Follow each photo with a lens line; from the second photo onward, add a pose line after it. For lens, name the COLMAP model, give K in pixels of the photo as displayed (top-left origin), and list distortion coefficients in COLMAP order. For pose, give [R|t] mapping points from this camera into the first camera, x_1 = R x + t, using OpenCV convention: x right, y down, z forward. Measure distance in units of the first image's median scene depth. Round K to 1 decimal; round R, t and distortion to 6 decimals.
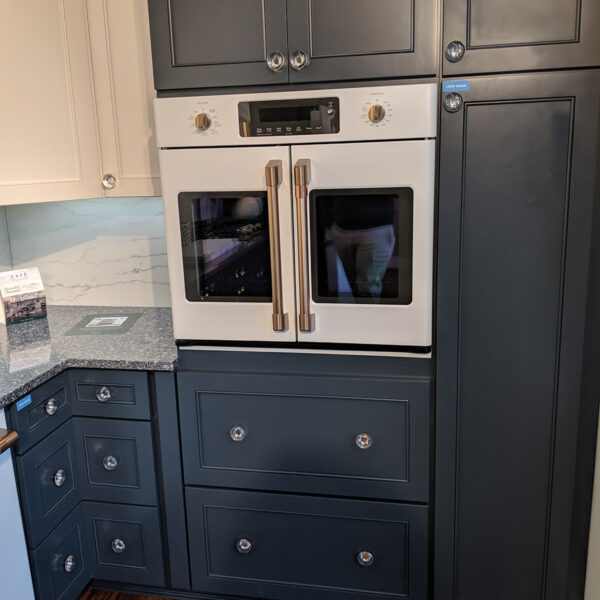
lens RADIAL K [[658.9, 0, 296.1], [0, 658.9, 296.5], [0, 0, 1]] dist [0.032939, 0.000000]
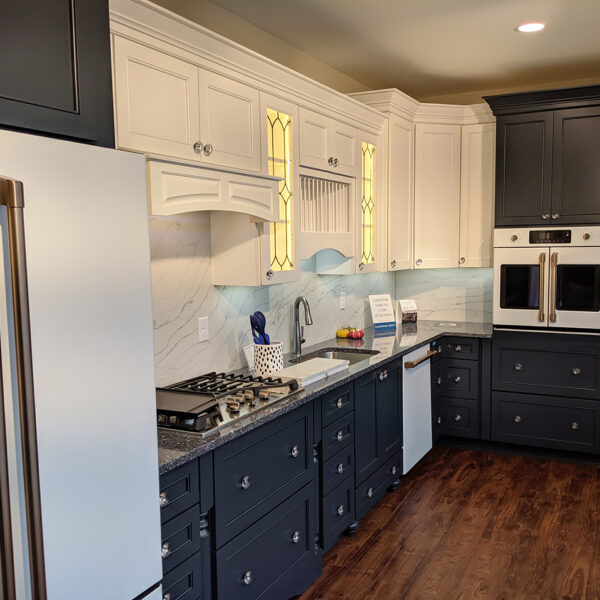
lens RADIAL K [[658.9, 0, 302.2], [0, 658.9, 300.5], [0, 0, 1]] dist [0.032939, 0.000000]
pose [[0.969367, 0.043804, -0.241680, -0.305184], [-0.079061, 0.987248, -0.138173, 0.400067], [0.232545, 0.153048, 0.960468, -1.637023]]
